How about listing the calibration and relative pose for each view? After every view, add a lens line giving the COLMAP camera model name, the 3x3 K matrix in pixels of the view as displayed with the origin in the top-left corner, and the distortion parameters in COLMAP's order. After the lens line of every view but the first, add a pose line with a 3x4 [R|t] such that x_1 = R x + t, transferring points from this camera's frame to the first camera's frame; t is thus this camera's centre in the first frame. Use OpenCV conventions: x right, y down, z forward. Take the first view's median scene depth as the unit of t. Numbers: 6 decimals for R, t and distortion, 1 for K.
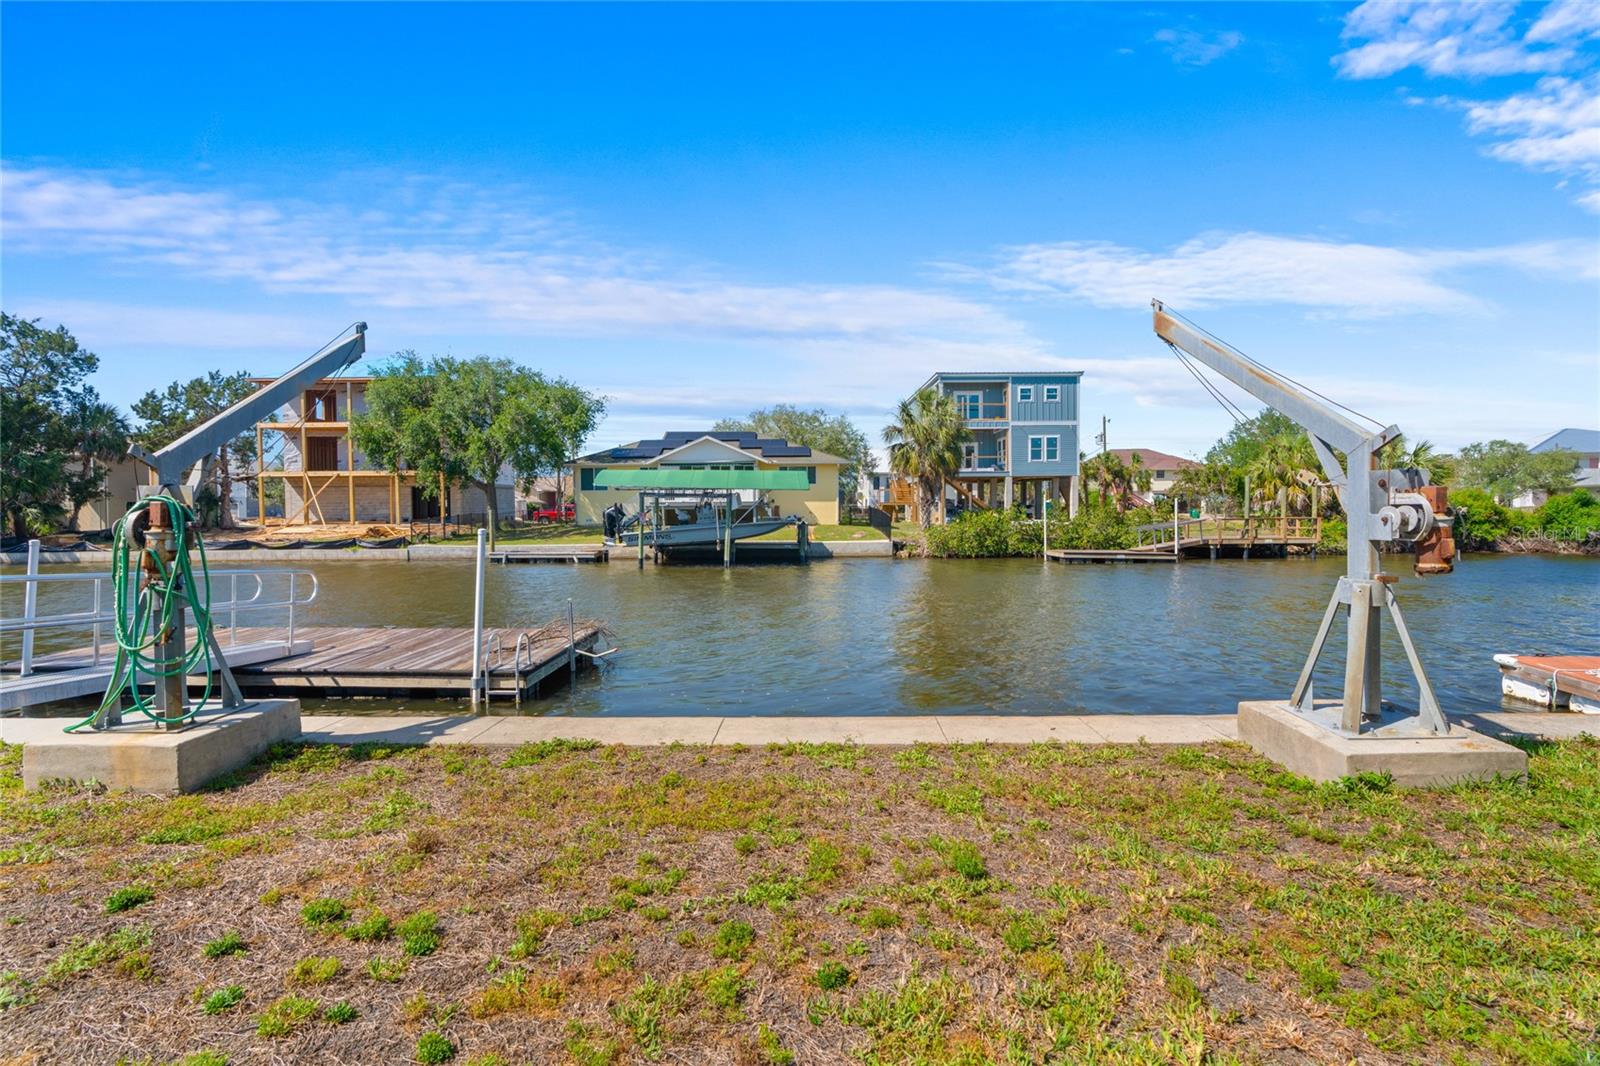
lens RADIAL K [[713.3, 0, 807.0], [0, 713.3, 517.8], [0, 0, 1]] dist [-0.011060, 0.005142]
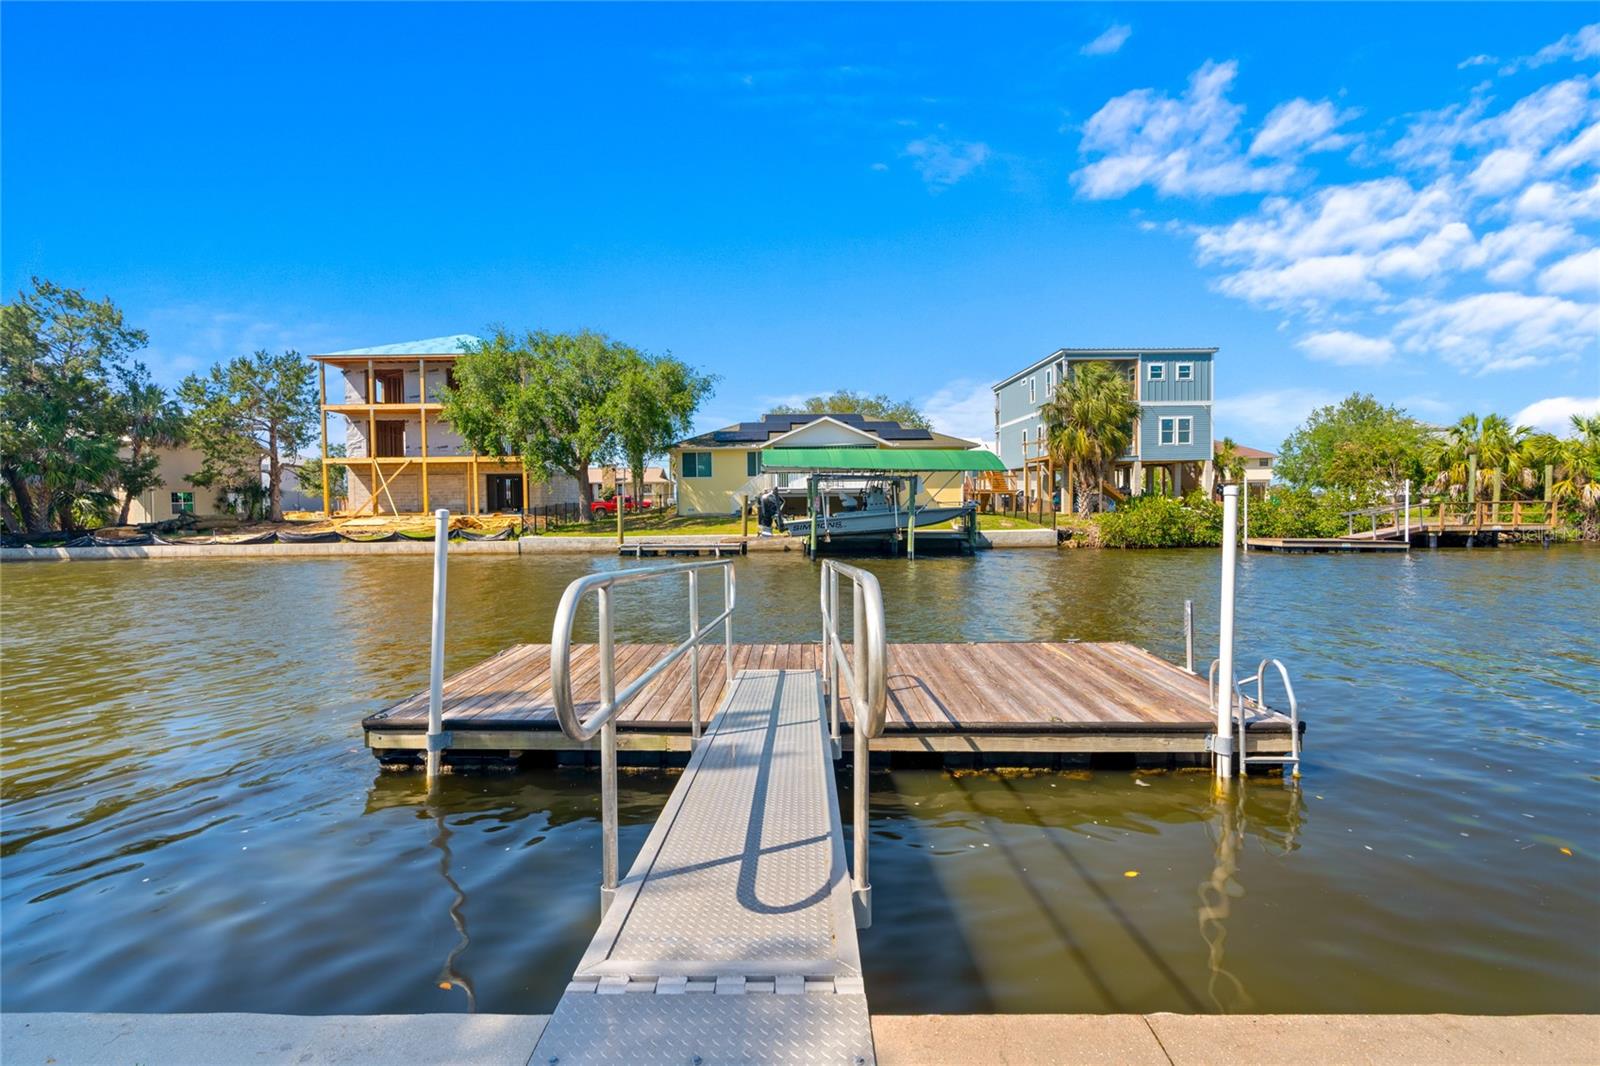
lens RADIAL K [[713.3, 0, 807.0], [0, 713.3, 517.8], [0, 0, 1]] dist [-0.011060, 0.005142]
pose [[0.999932, -0.004216, 0.010873, -0.177051], [0.004134, 0.999962, 0.007610, 0.007752], [-0.010904, -0.007565, 0.999912, 0.088354]]
